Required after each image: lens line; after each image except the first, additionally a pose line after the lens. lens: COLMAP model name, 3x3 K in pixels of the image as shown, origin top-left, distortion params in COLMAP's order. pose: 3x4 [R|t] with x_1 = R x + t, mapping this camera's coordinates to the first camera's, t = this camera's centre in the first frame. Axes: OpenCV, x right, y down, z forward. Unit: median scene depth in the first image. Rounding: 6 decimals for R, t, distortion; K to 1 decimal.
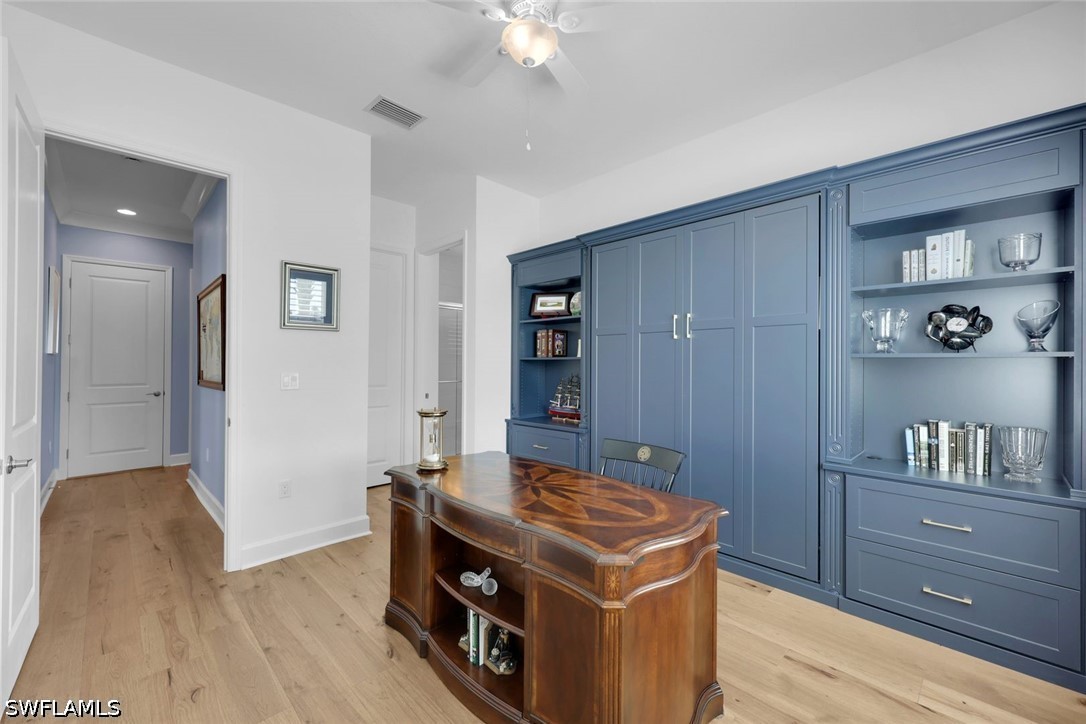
lens RADIAL K [[441.9, 0, 542.5], [0, 441.9, 361.3], [0, 0, 1]] dist [-0.000760, -0.000095]
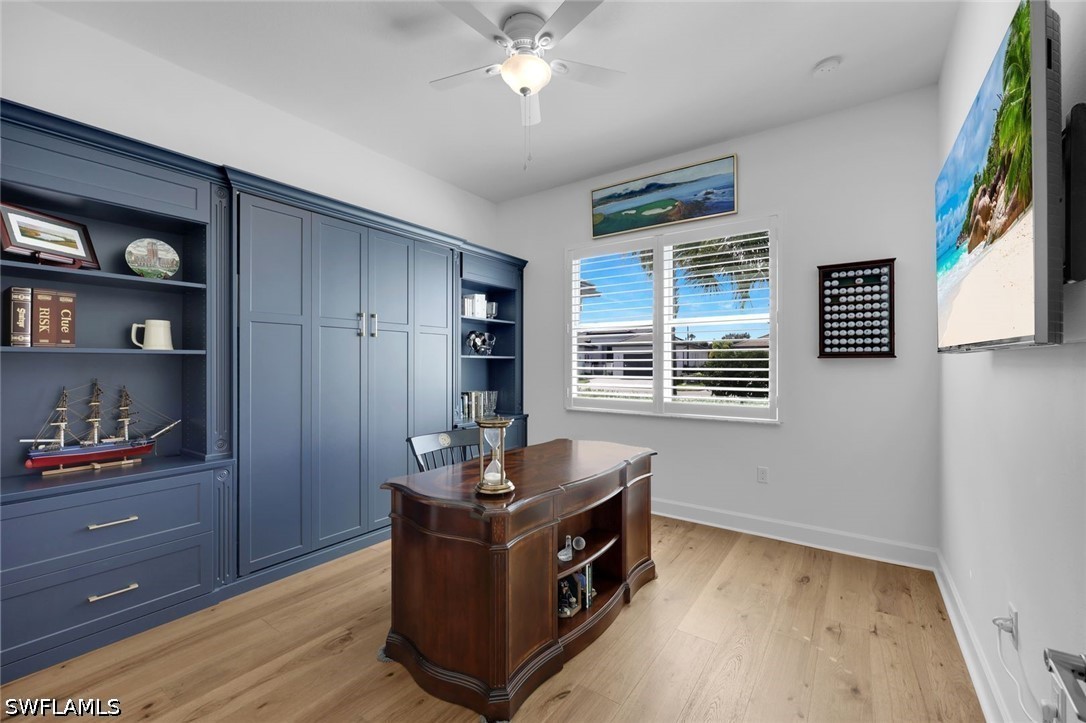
lens RADIAL K [[441.9, 0, 542.3], [0, 441.9, 362.7], [0, 0, 1]] dist [-0.000760, -0.000095]
pose [[-0.176973, -0.005154, 0.984202, -0.558849], [-0.009489, 0.999949, 0.003530, 0.000308], [-0.984170, -0.008715, -0.177012, 0.562738]]
